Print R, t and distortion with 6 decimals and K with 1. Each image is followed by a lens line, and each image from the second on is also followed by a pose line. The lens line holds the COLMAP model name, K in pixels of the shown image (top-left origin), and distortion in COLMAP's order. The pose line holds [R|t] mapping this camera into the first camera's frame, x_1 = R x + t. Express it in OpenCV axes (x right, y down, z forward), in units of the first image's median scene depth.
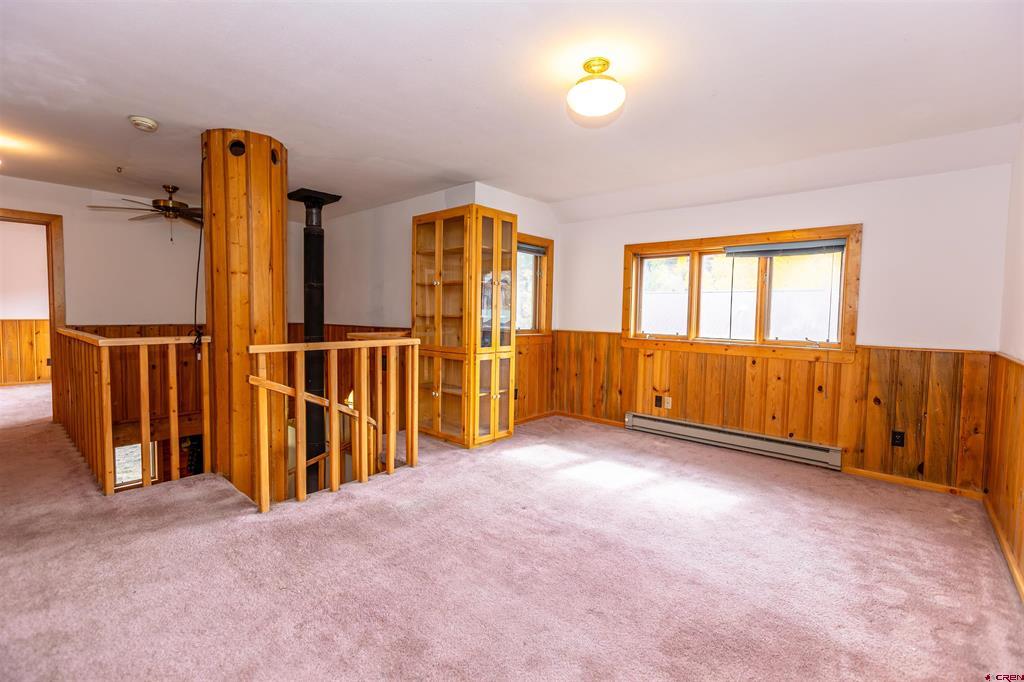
lens RADIAL K [[454.3, 0, 513.4], [0, 454.3, 340.0], [0, 0, 1]] dist [0.002337, -0.000619]
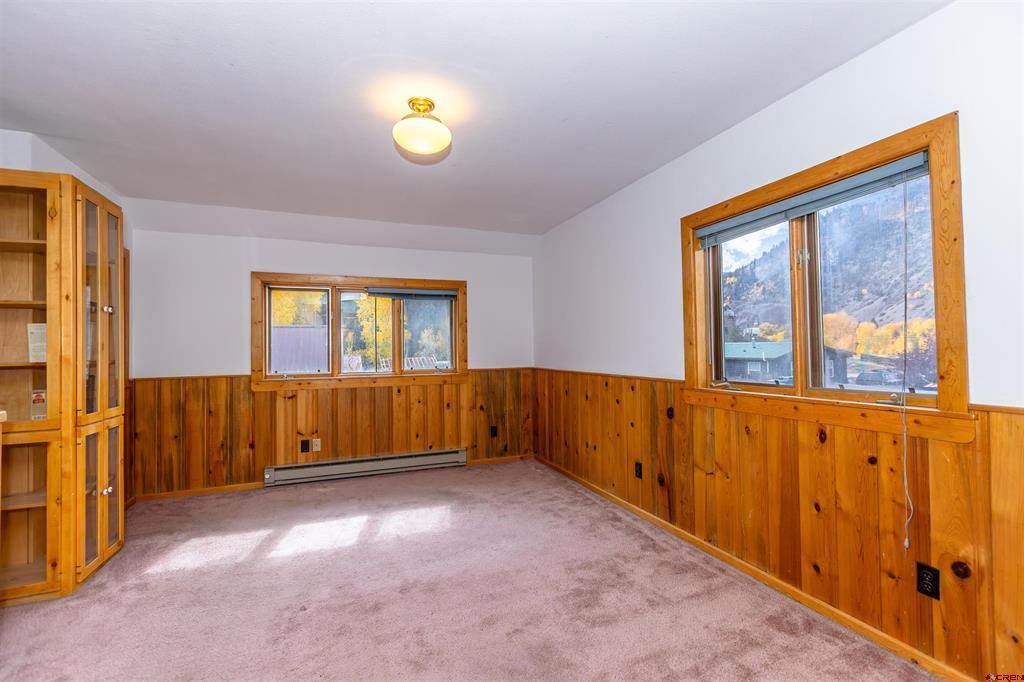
lens RADIAL K [[454.3, 0, 513.4], [0, 454.3, 340.0], [0, 0, 1]] dist [0.002337, -0.000619]
pose [[0.461495, -0.005205, 0.887128, -0.381043], [0.076806, 0.996462, -0.034110, -0.018314], [-0.883812, 0.083878, 0.460262, 0.238563]]
